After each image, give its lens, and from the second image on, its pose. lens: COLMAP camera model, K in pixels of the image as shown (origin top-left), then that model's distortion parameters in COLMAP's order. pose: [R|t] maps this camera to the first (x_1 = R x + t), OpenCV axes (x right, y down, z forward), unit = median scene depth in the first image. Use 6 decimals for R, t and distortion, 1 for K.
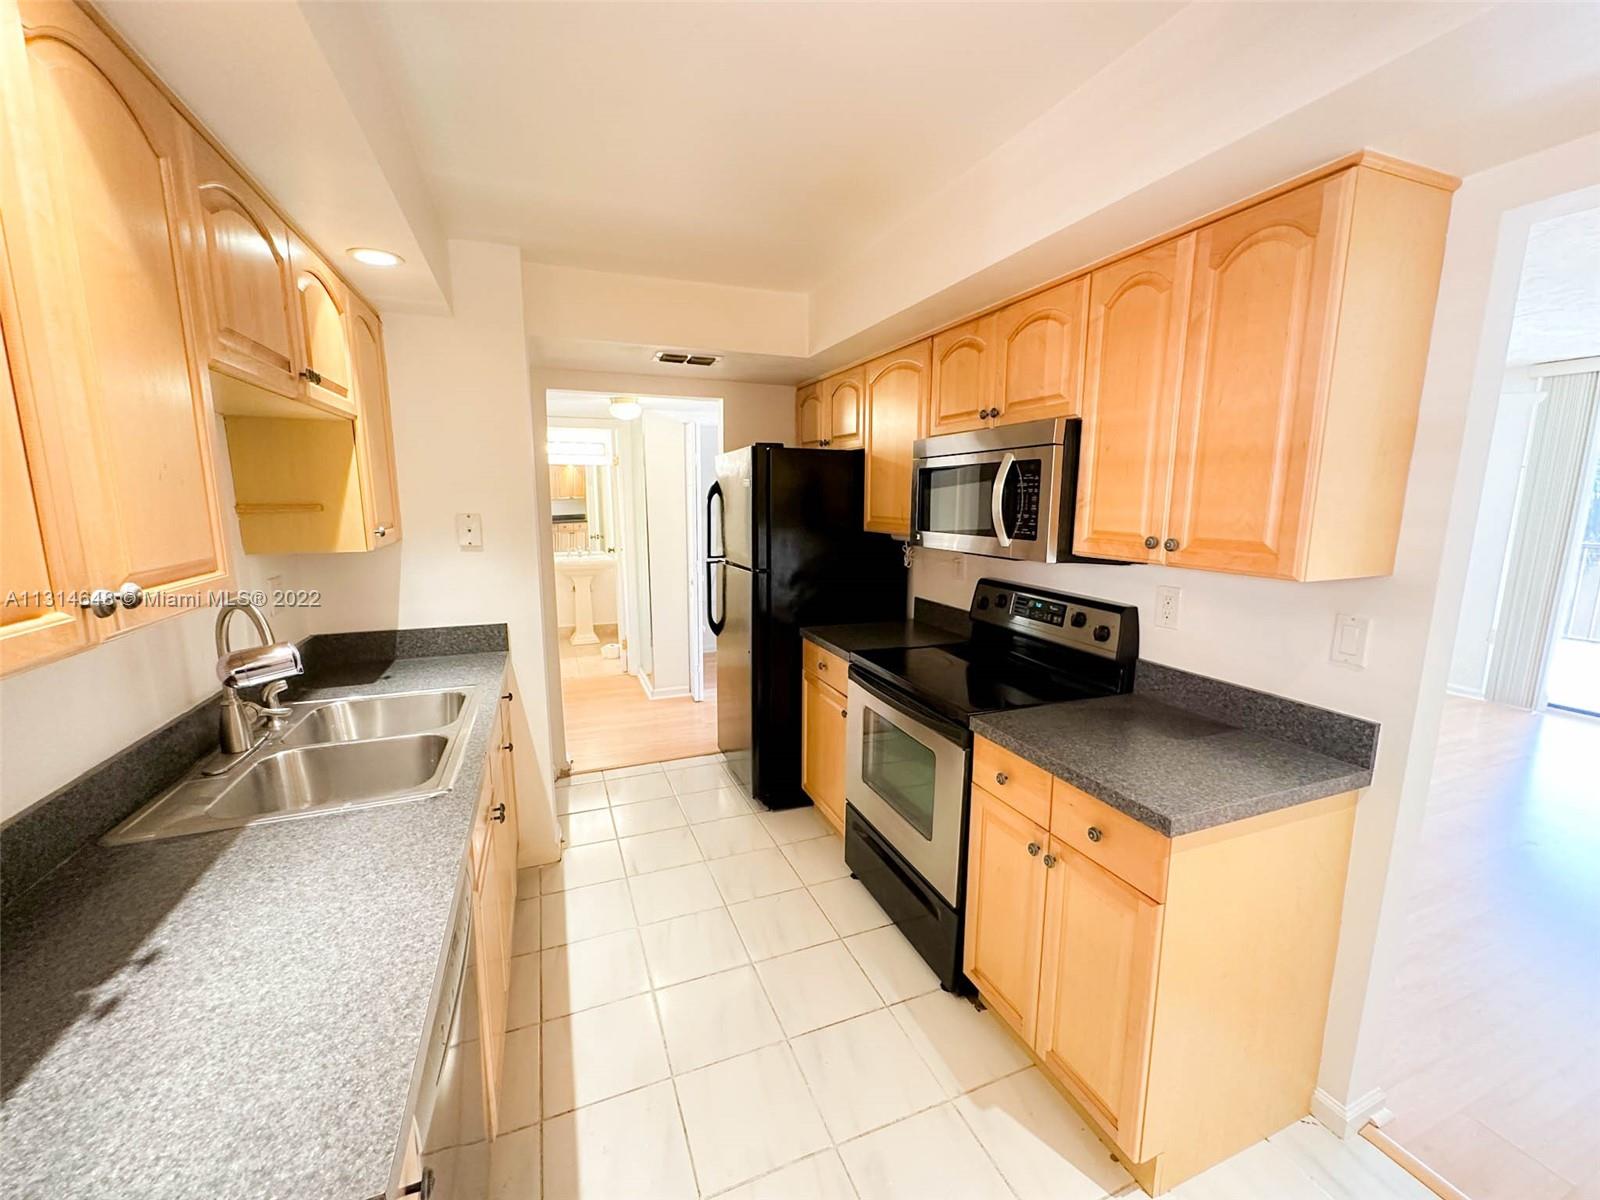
lens RADIAL K [[643.3, 0, 800.0], [0, 643.3, 600.0], [0, 0, 1]] dist [-0.001004, -0.000252]
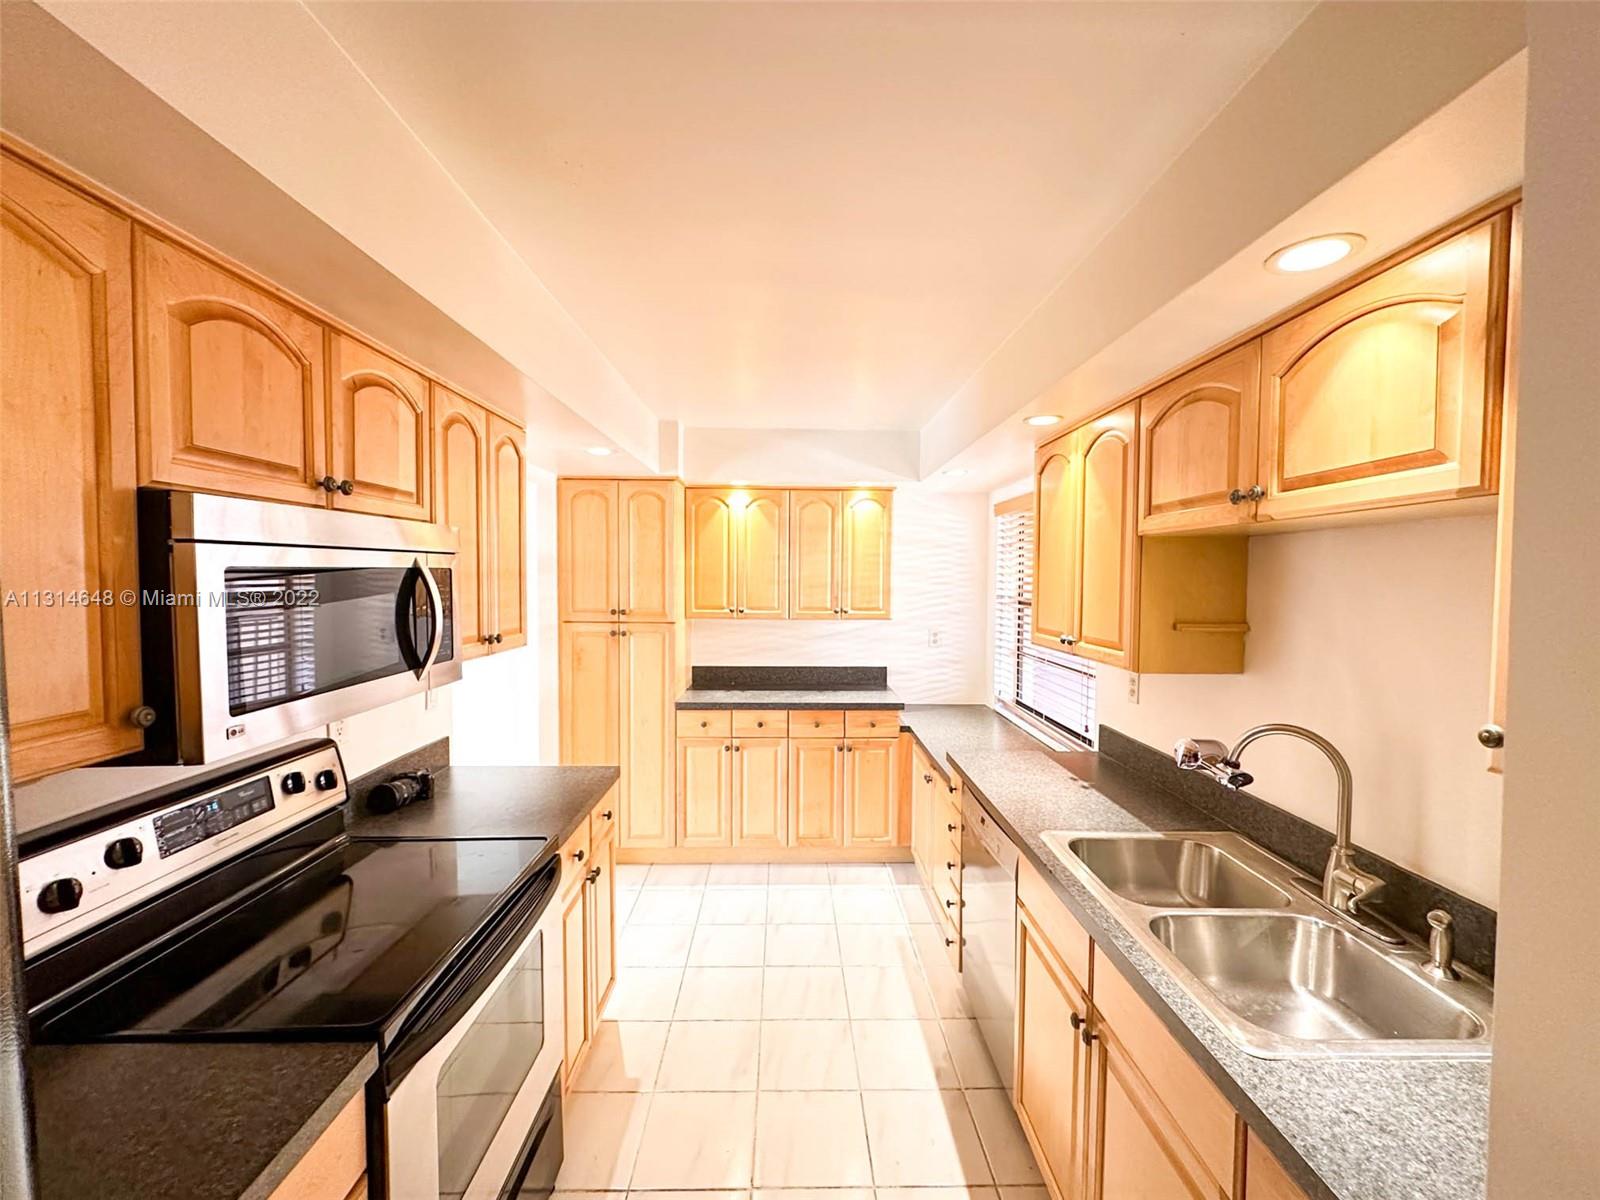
lens RADIAL K [[643.3, 0, 800.0], [0, 643.3, 600.0], [0, 0, 1]] dist [-0.001004, -0.000252]
pose [[-0.933935, -0.019866, 0.356890, -0.652876], [0.050683, 0.981006, 0.187239, -0.524050], [-0.353831, 0.192958, -0.915189, 2.711364]]
